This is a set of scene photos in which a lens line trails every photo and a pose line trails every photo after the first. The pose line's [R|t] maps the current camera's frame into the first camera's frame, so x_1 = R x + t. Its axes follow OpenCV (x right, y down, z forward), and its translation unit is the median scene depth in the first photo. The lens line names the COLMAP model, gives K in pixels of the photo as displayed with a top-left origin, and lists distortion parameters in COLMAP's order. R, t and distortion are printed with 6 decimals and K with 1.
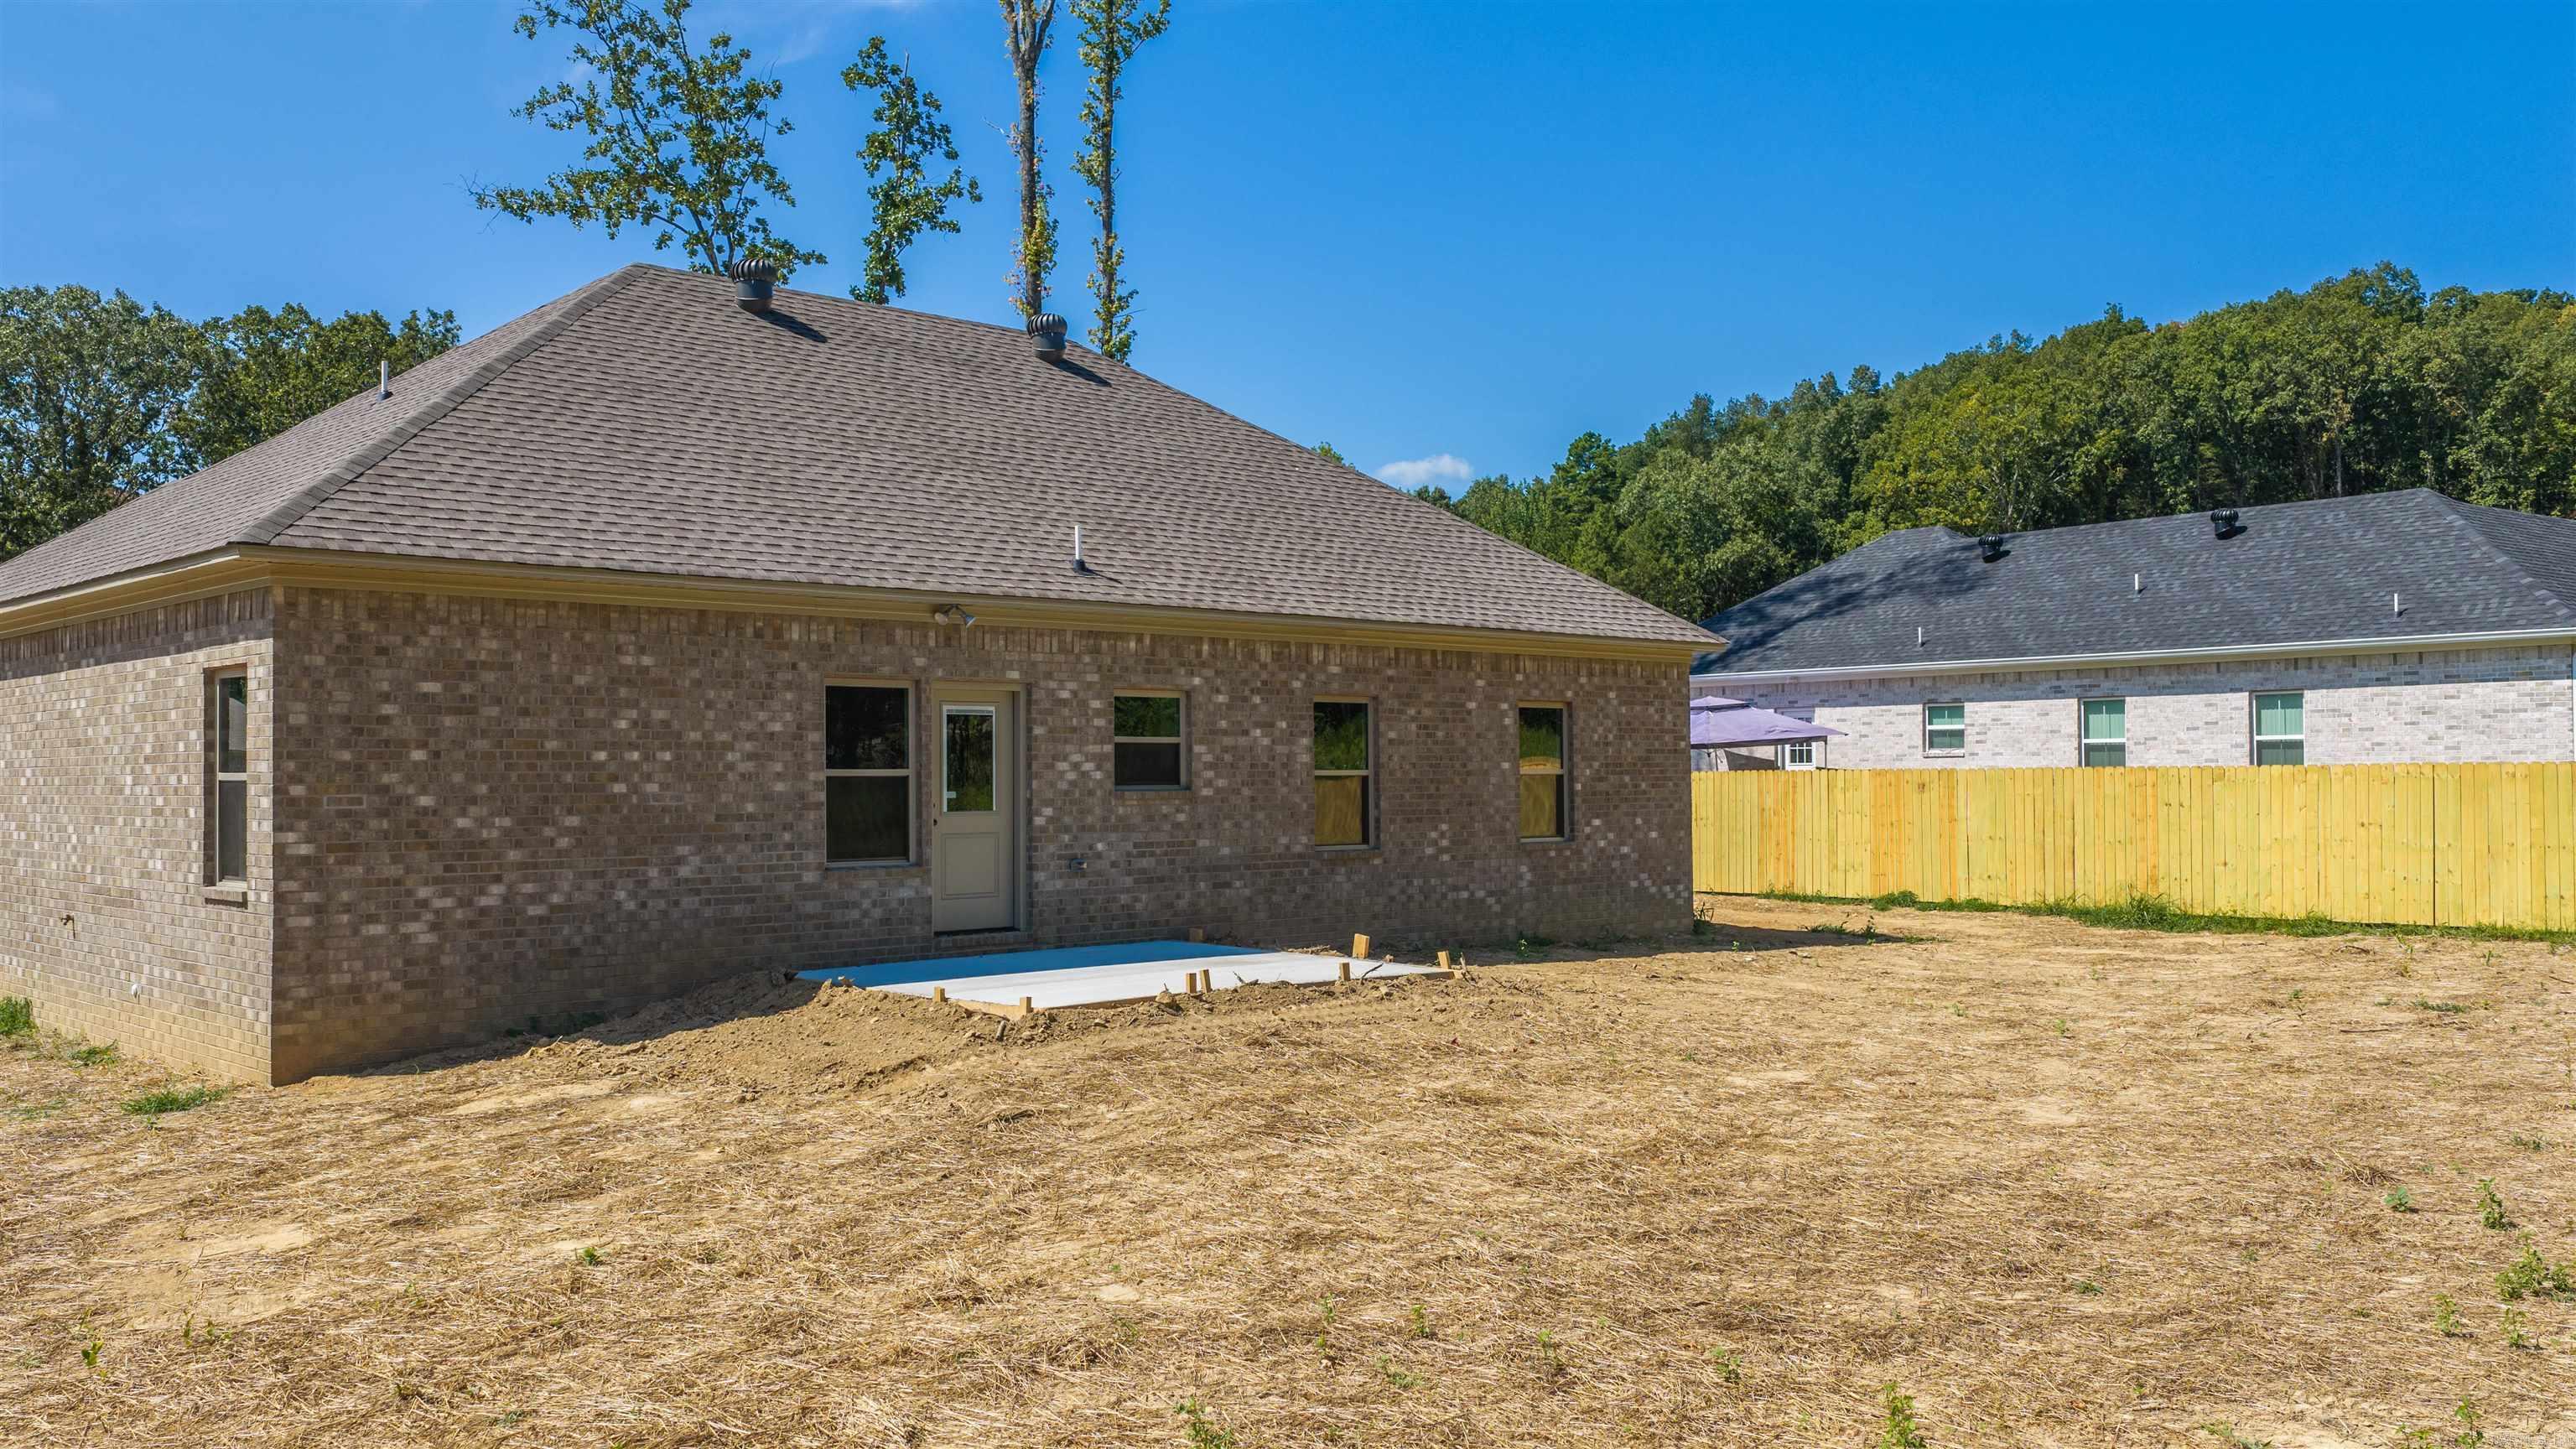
lens RADIAL K [[2127.8, 0, 1288.0], [0, 2127.8, 724.5], [0, 0, 1]] dist [0.033119, -0.073280]
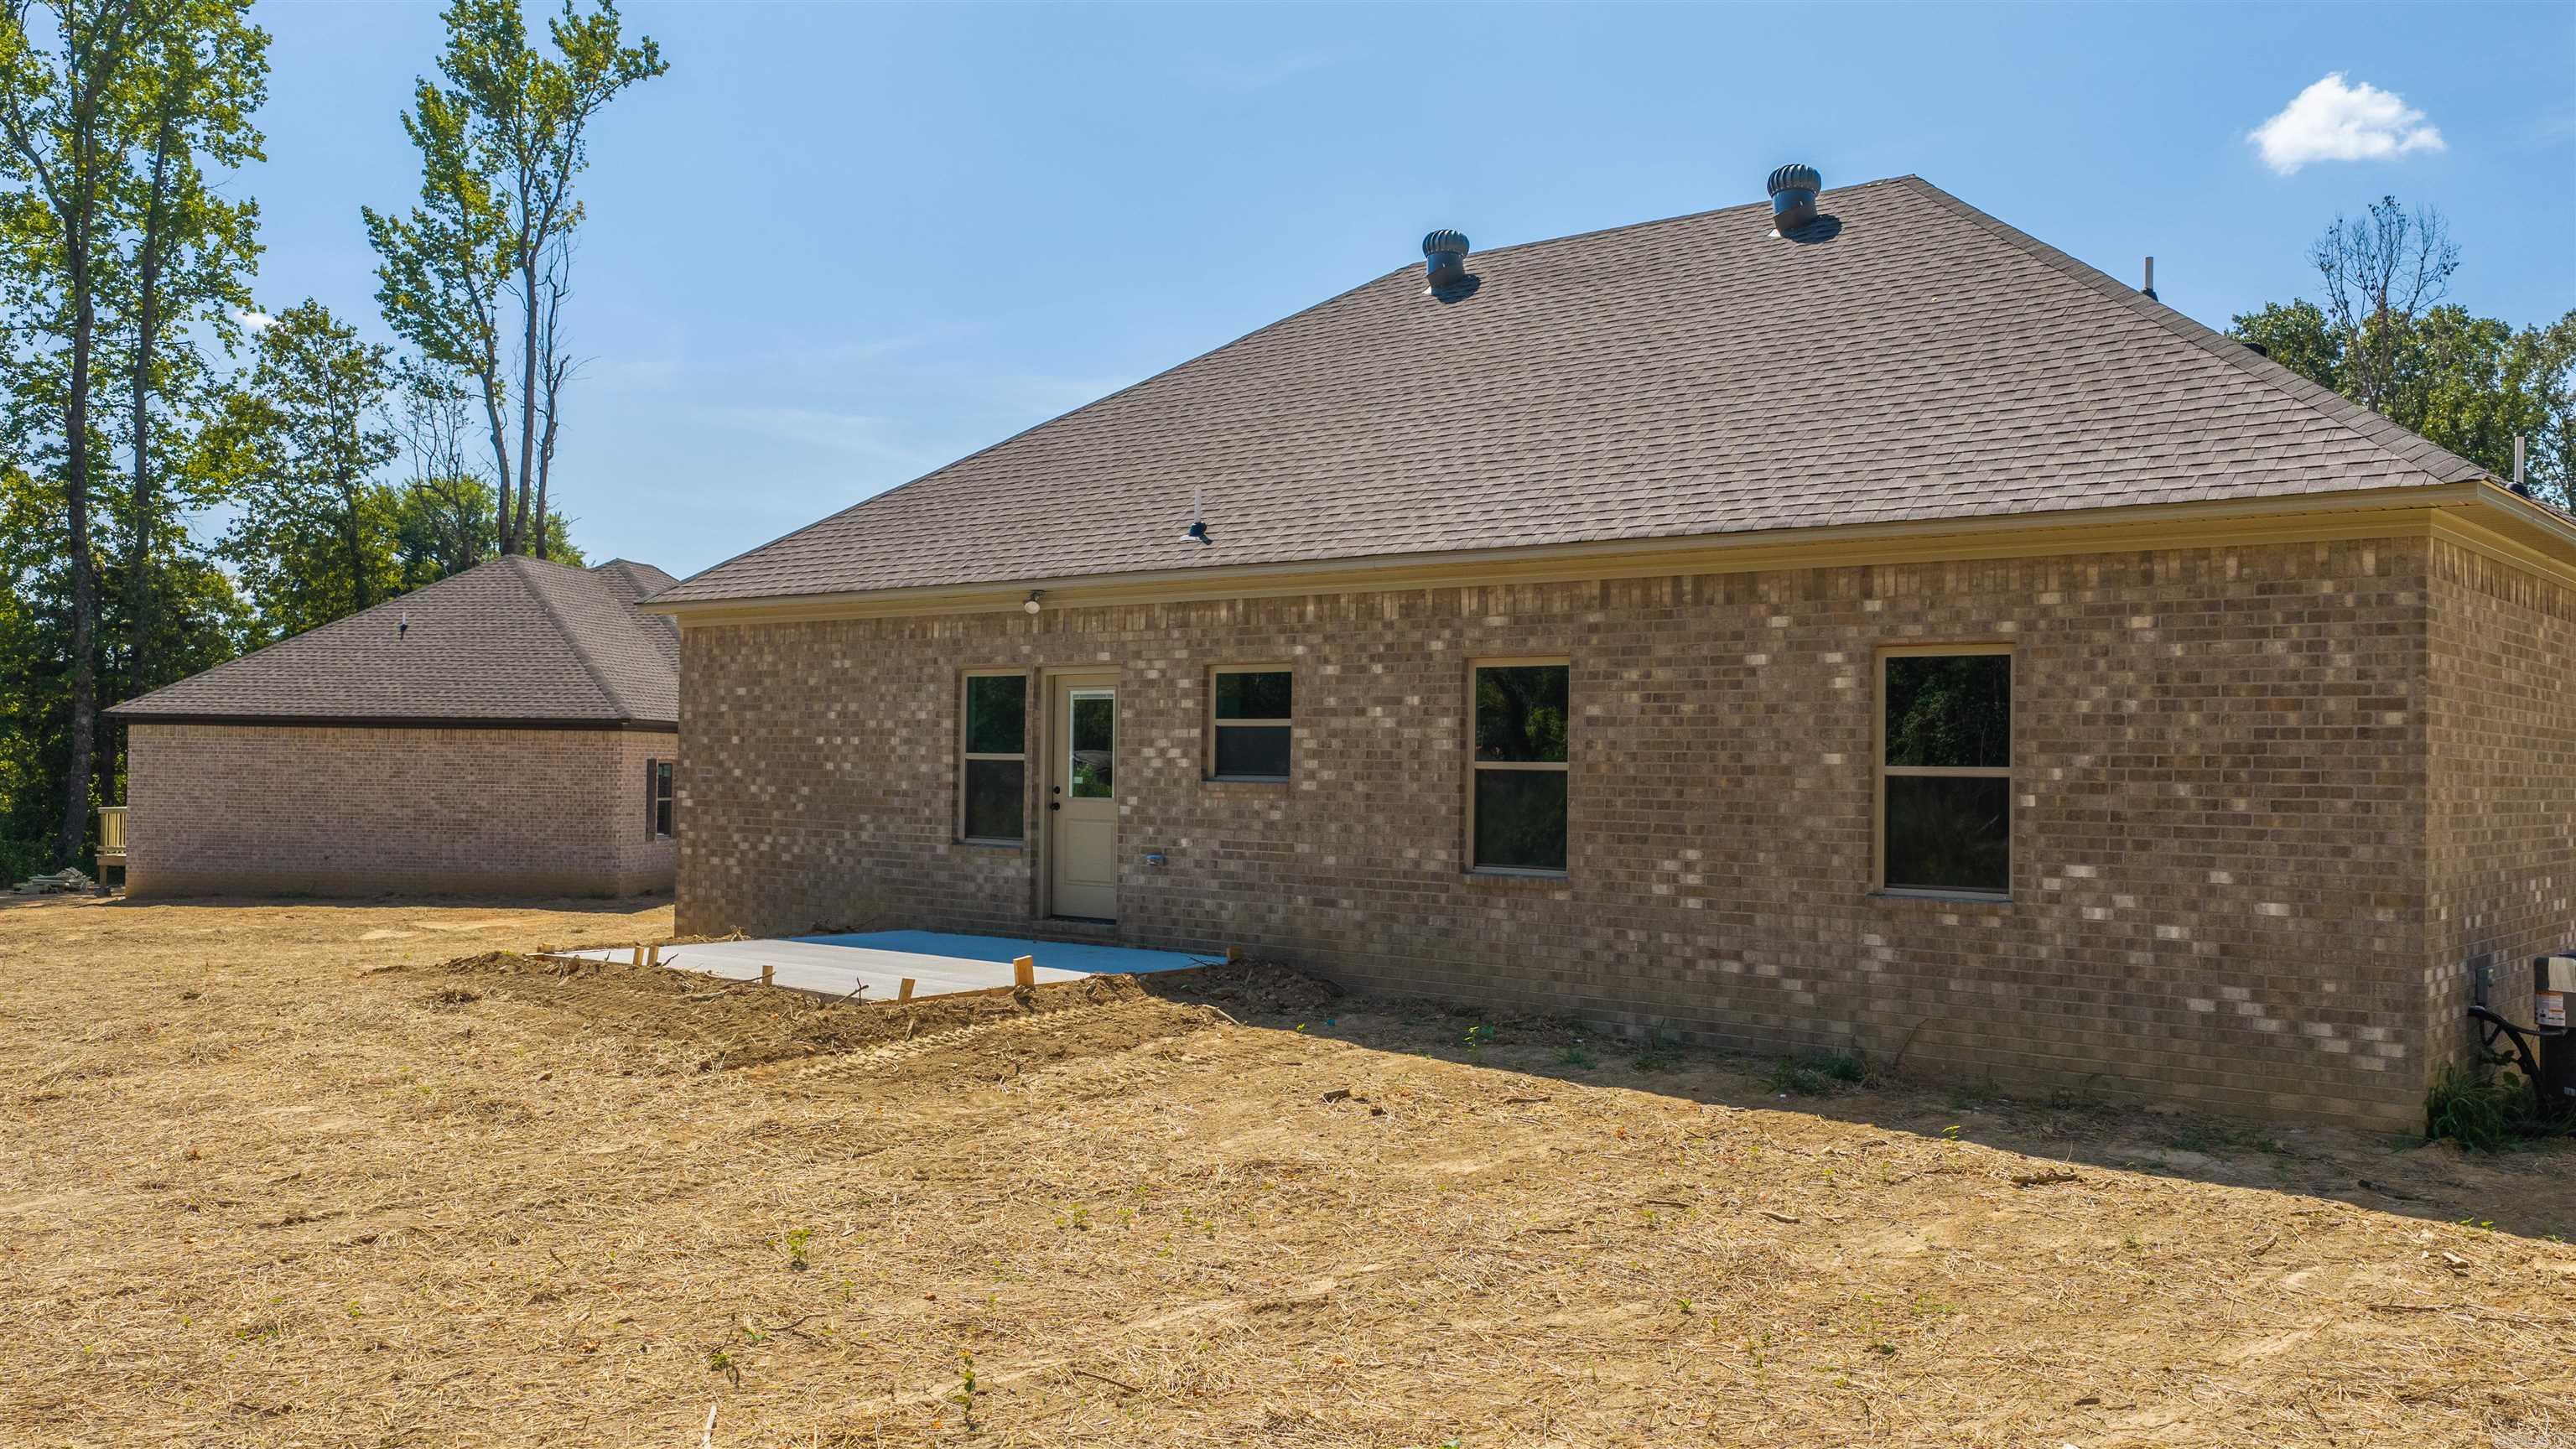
lens RADIAL K [[2127.8, 0, 1288.0], [0, 2127.8, 724.5], [0, 0, 1]] dist [0.033119, -0.073280]
pose [[0.104107, -0.010061, -0.994515, 0.802043], [0.010528, 0.999904, -0.009014, 0.016163], [0.994510, -0.009532, 0.104203, 0.945483]]
